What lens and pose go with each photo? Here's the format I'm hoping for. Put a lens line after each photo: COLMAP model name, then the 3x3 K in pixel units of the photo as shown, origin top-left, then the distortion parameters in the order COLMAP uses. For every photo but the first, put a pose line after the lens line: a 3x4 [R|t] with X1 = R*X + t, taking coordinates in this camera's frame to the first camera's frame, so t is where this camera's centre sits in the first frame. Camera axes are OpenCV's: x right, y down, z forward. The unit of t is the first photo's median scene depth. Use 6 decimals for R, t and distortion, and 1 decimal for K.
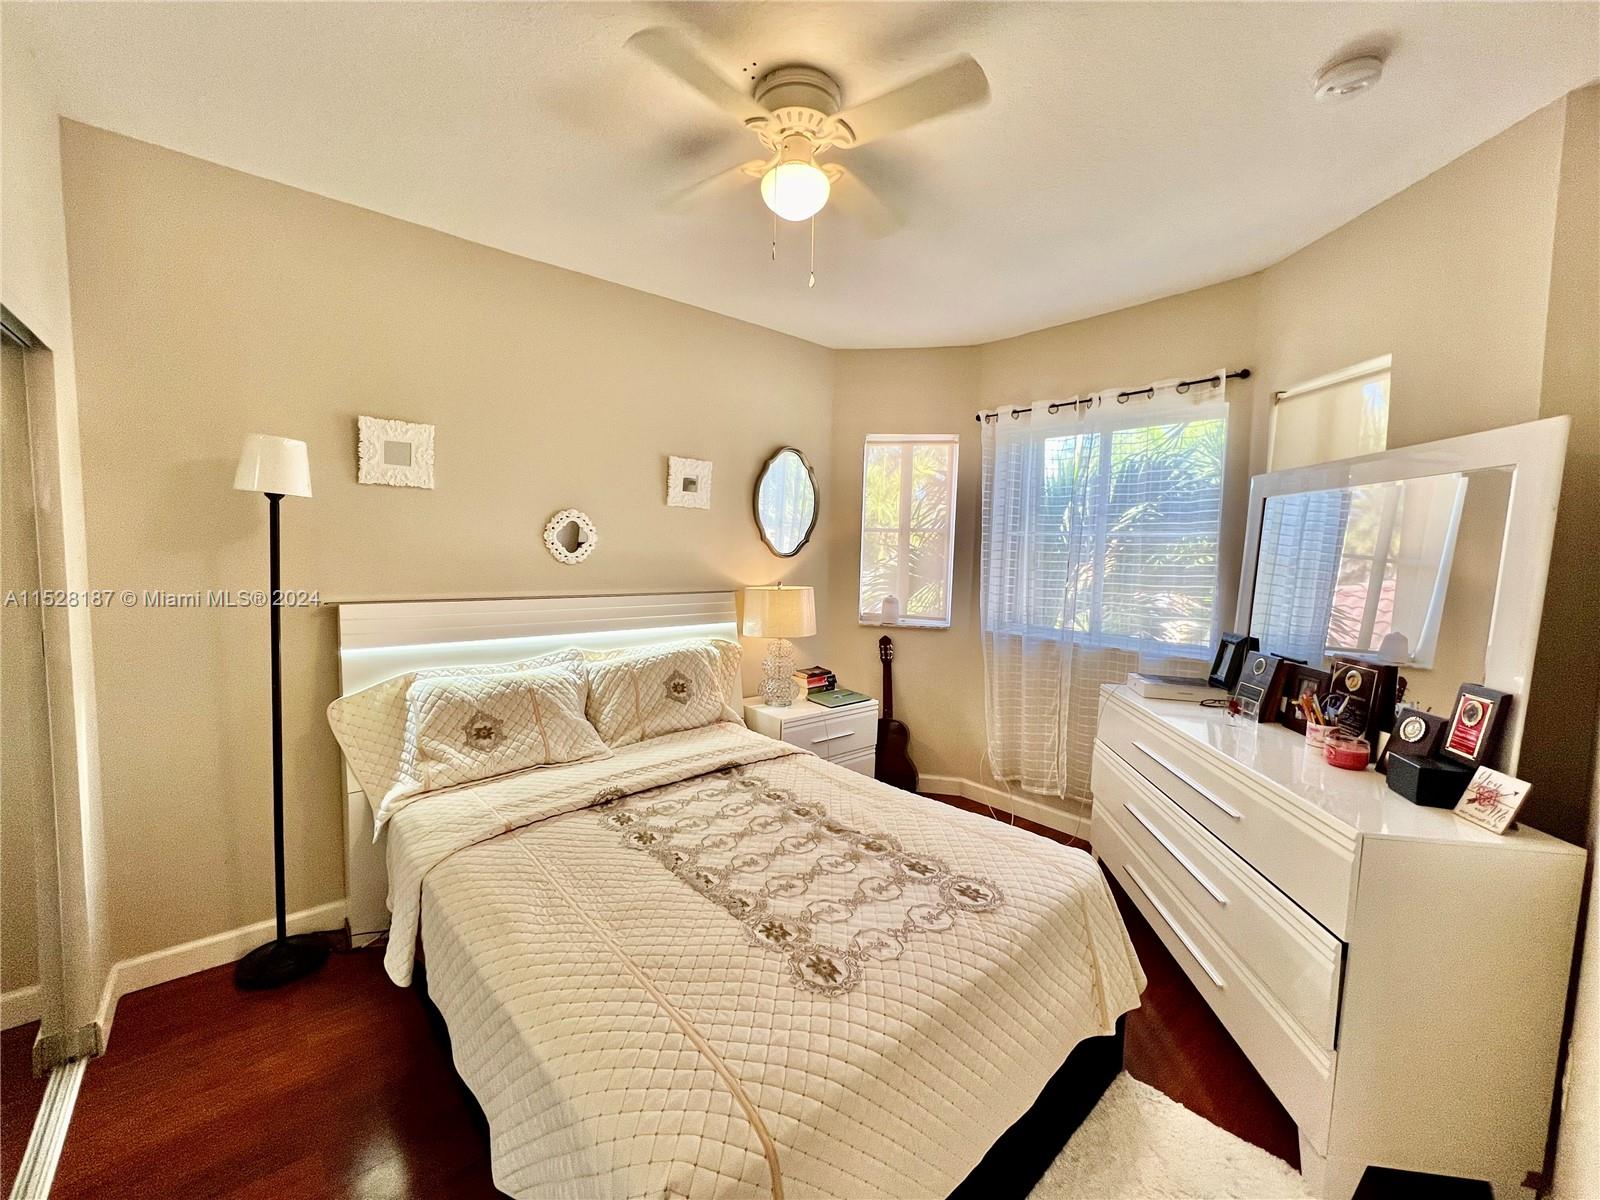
lens RADIAL K [[640.6, 0, 801.9], [0, 640.6, 598.8], [0, 0, 1]] dist [-0.002999, 0.000827]
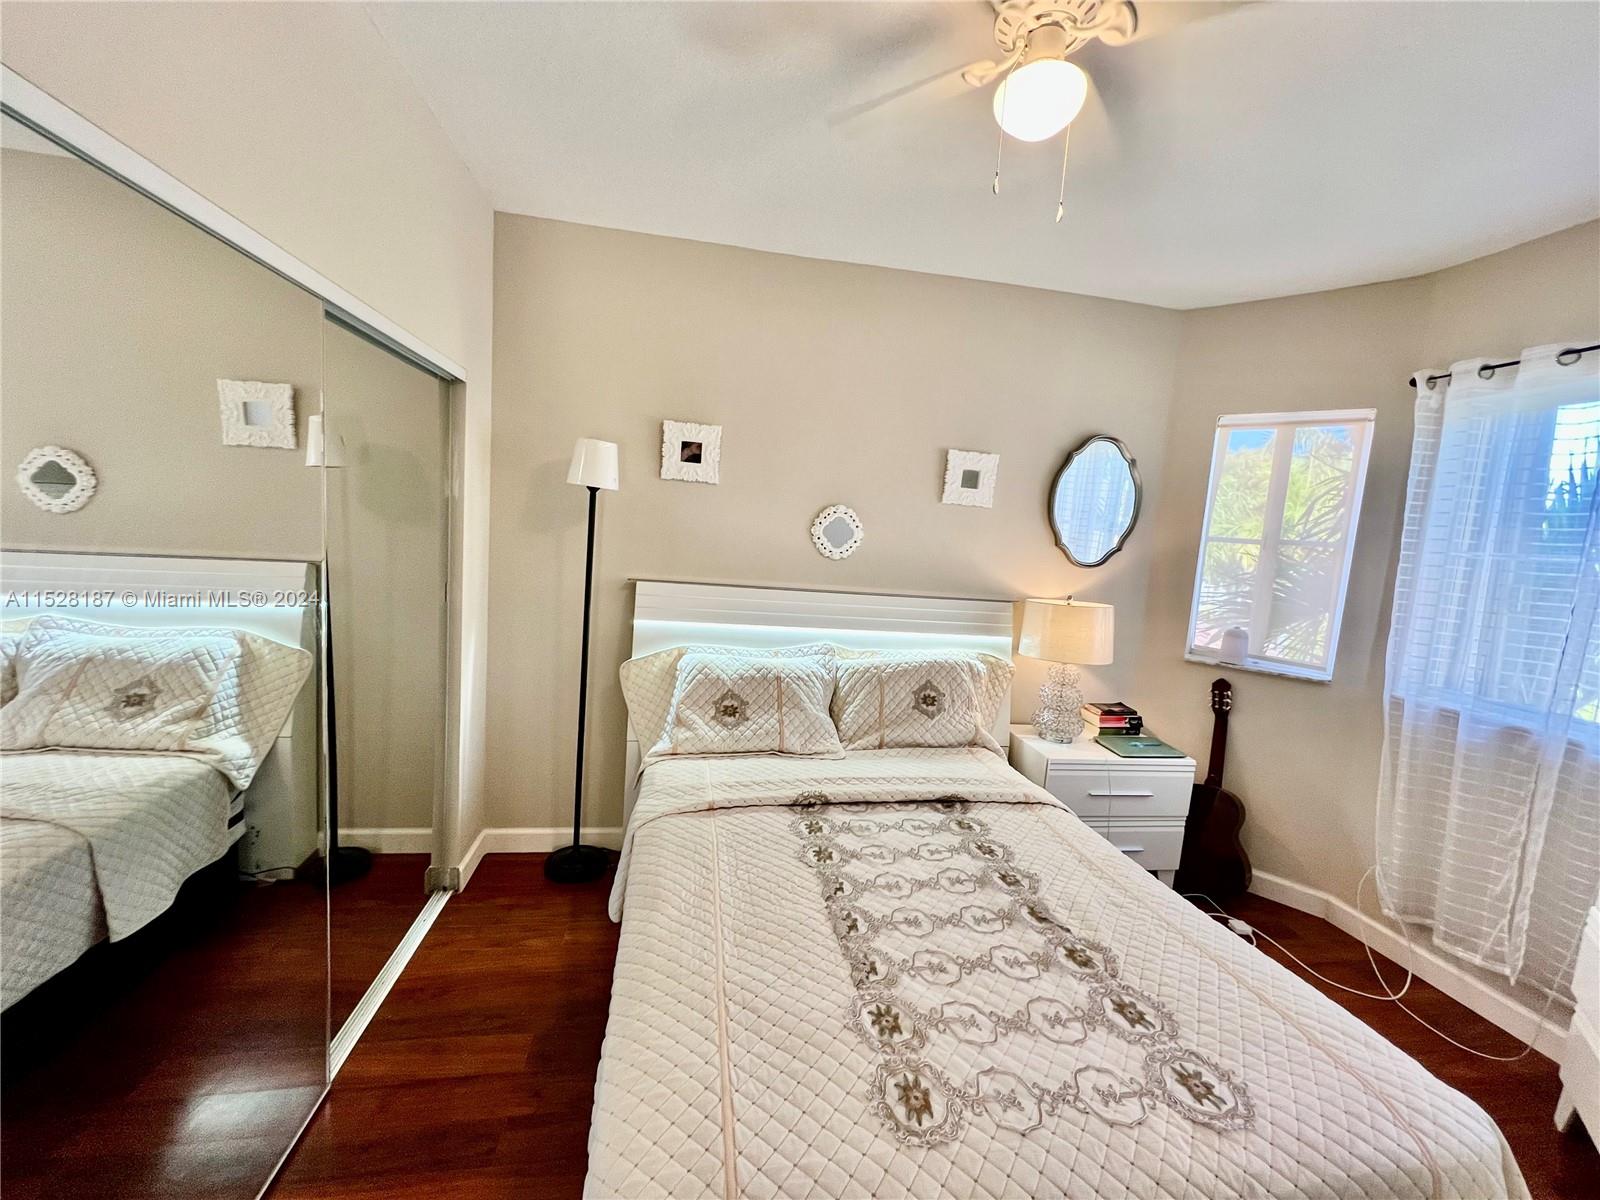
lens RADIAL K [[640.6, 0, 799.7], [0, 640.6, 598.6], [0, 0, 1]] dist [-0.002999, 0.000827]
pose [[0.851494, 0.092842, -0.516079, 0.144238], [-0.093039, 0.995335, 0.025553, -0.016760], [0.516044, 0.026257, 0.856160, 0.140068]]
